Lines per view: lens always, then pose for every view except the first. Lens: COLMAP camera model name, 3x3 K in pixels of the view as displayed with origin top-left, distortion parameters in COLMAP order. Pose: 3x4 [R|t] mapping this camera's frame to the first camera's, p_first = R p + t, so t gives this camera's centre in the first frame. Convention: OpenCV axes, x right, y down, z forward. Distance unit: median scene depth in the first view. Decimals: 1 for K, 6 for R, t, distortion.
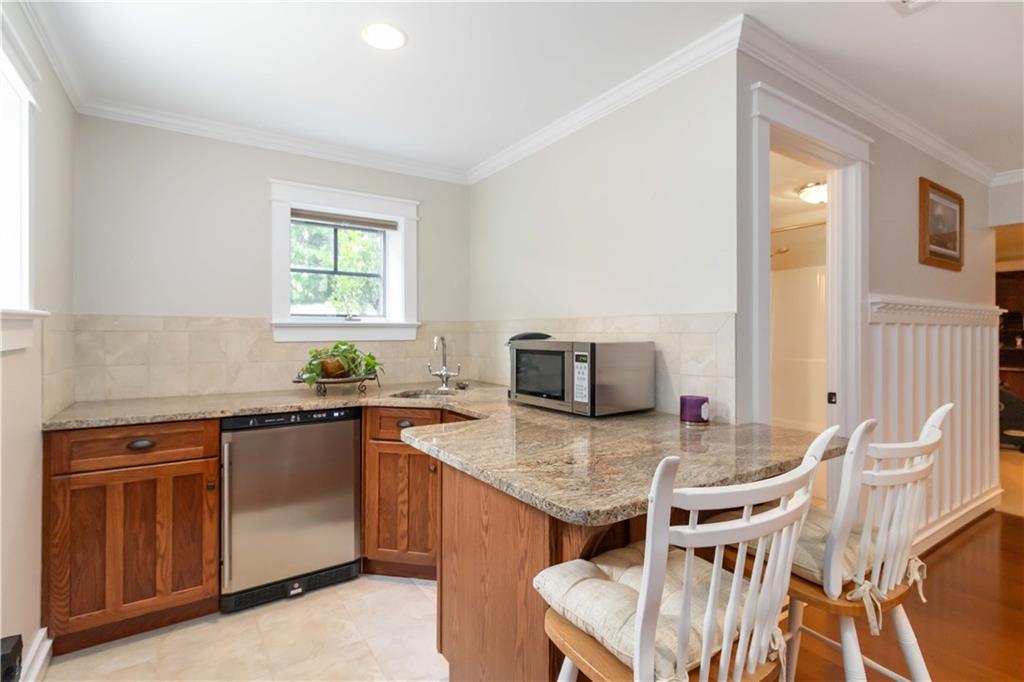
lens RADIAL K [[491.1, 0, 517.7], [0, 491.1, 322.1], [0, 0, 1]] dist [0.001453, 0.000908]
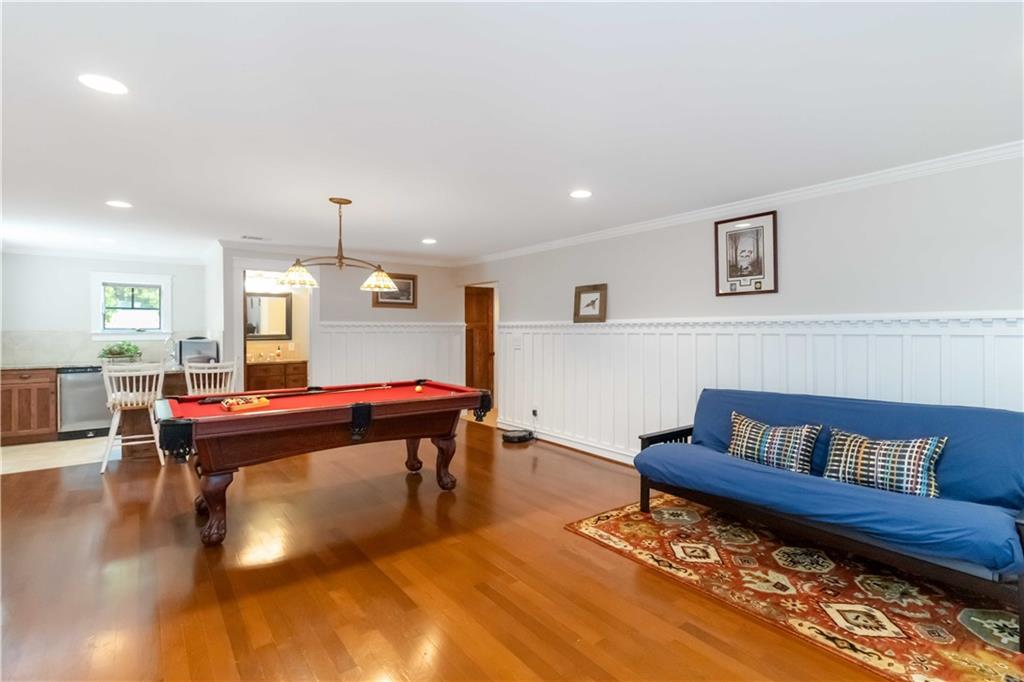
lens RADIAL K [[491.1, 0, 517.7], [0, 491.1, 322.1], [0, 0, 1]] dist [0.001453, 0.000908]
pose [[0.998543, -0.002541, 0.053900, 1.806015], [0.002552, 0.999997, -0.000134, -0.056430], [-0.053899, 0.000271, 0.998546, -1.872368]]
